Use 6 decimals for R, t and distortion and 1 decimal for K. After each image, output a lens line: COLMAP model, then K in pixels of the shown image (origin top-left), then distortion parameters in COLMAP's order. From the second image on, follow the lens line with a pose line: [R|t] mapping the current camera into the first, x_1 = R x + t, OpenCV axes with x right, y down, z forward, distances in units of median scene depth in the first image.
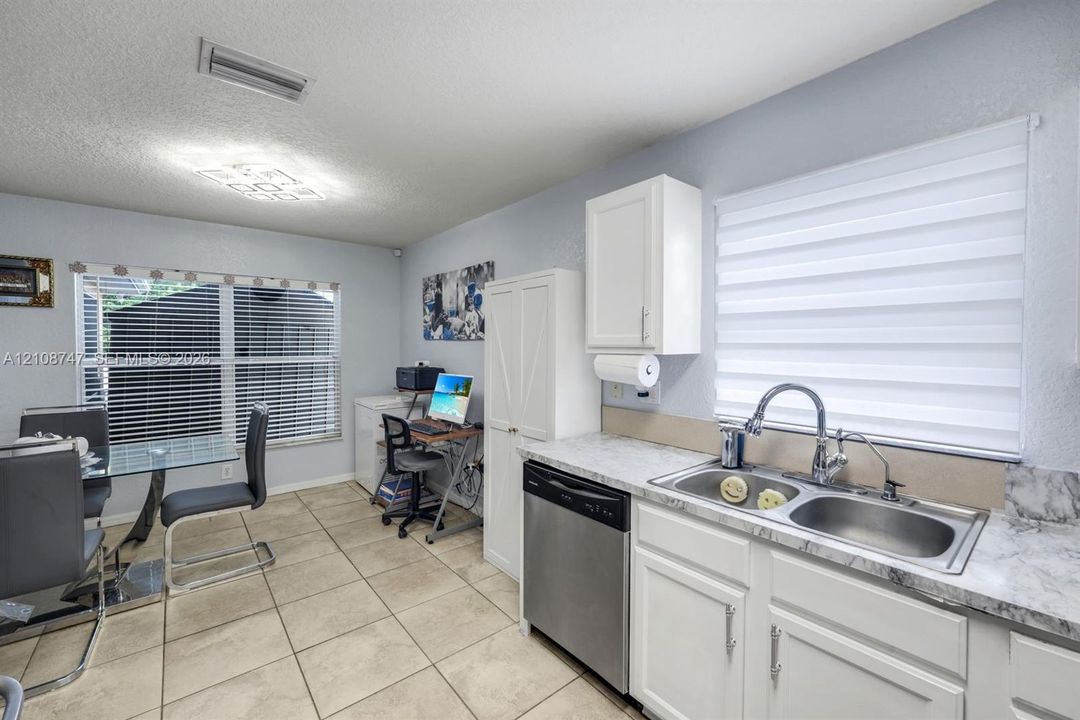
lens RADIAL K [[444.7, 0, 538.1], [0, 444.7, 350.8], [0, 0, 1]] dist [-0.001081, -0.000075]
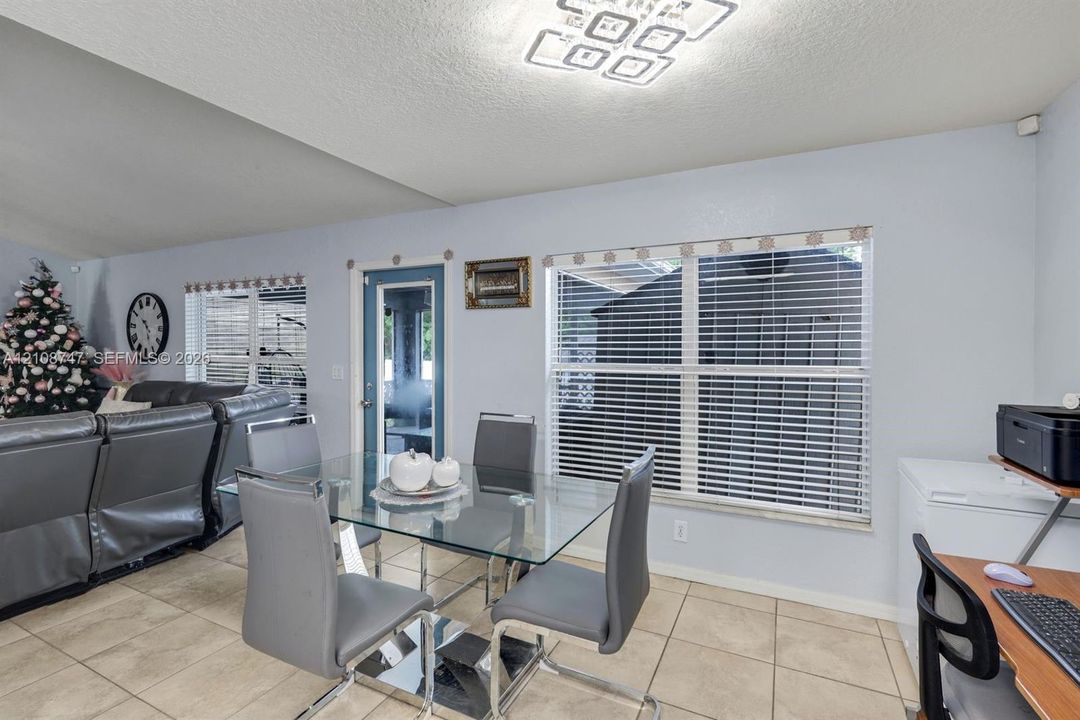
lens RADIAL K [[491.0, 0, 541.1], [0, 491.0, 353.0], [0, 0, 1]] dist [-0.000144, 0.000023]
pose [[0.408316, 0.008527, -0.912801, -0.104551], [-0.015466, 0.999877, 0.002422, -0.001517], [0.912710, 0.013129, 0.408398, 0.516874]]
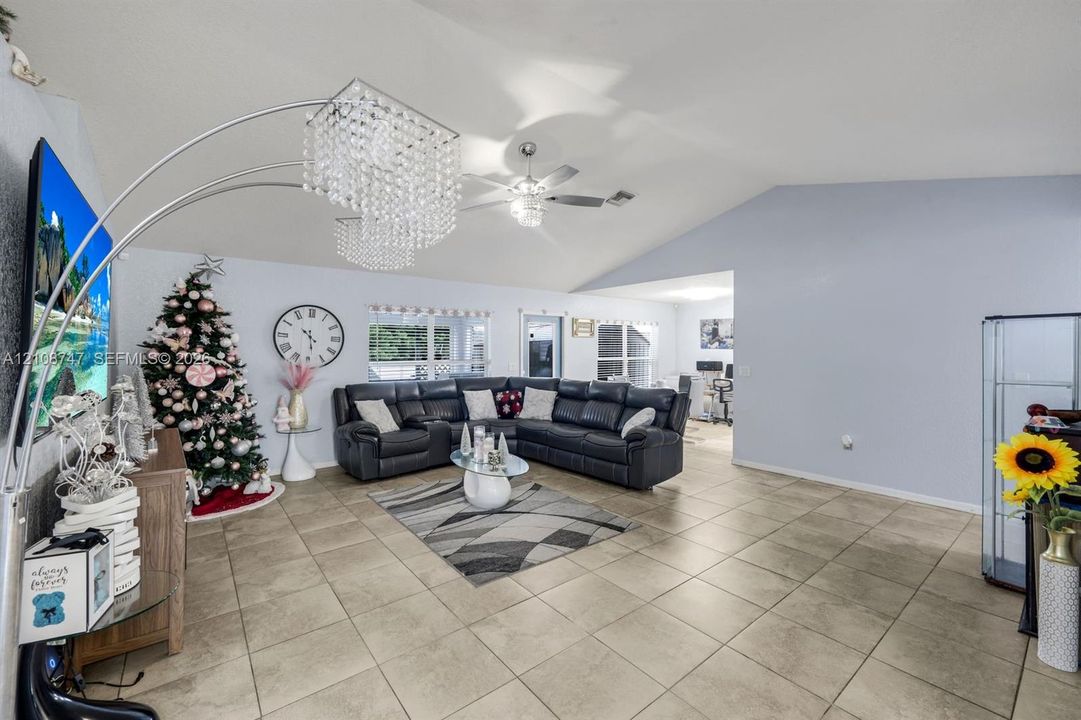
lens RADIAL K [[445.1, 0, 538.6], [0, 445.1, 350.8], [0, 0, 1]] dist [-0.001081, -0.000075]
pose [[0.999814, -0.006549, -0.018138, -1.188346], [0.006331, 0.999907, -0.012053, 0.007951], [0.018215, 0.011936, 0.999763, -1.381440]]
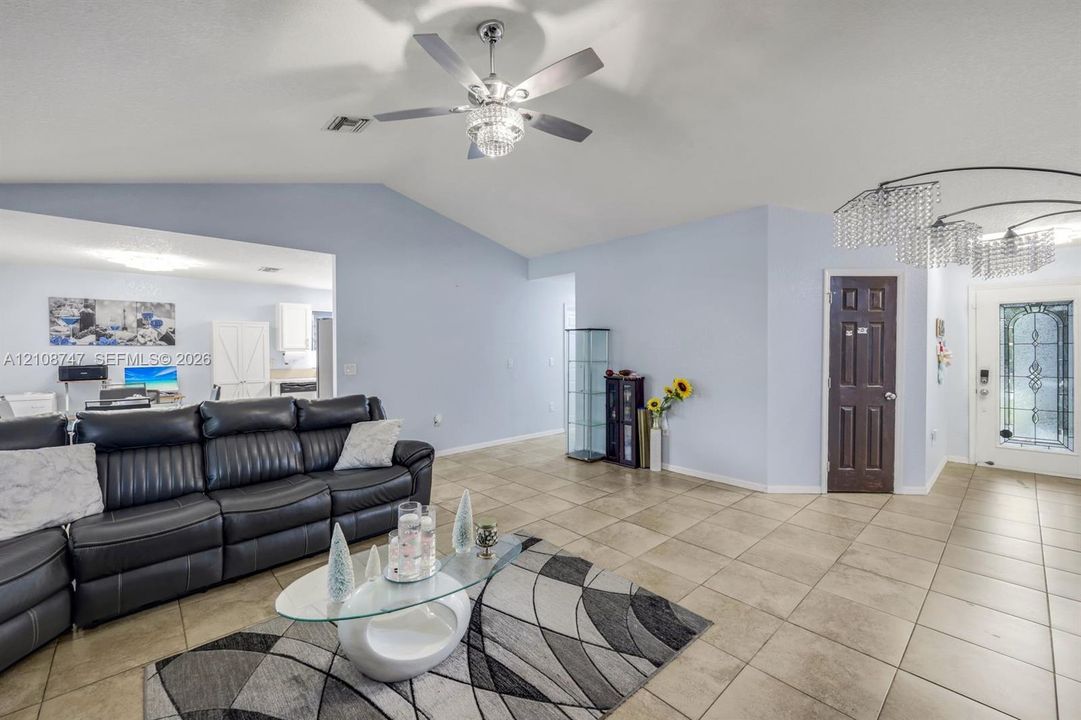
lens RADIAL K [[435.6, 0, 538.2], [0, 435.6, 355.9], [0, 0, 1]] dist [-0.000246, 0.000064]
pose [[-0.051206, -0.021465, 0.998457, -1.873725], [0.014923, 0.999641, 0.022256, -0.000074], [-0.998577, 0.016040, -0.050867, -0.399998]]
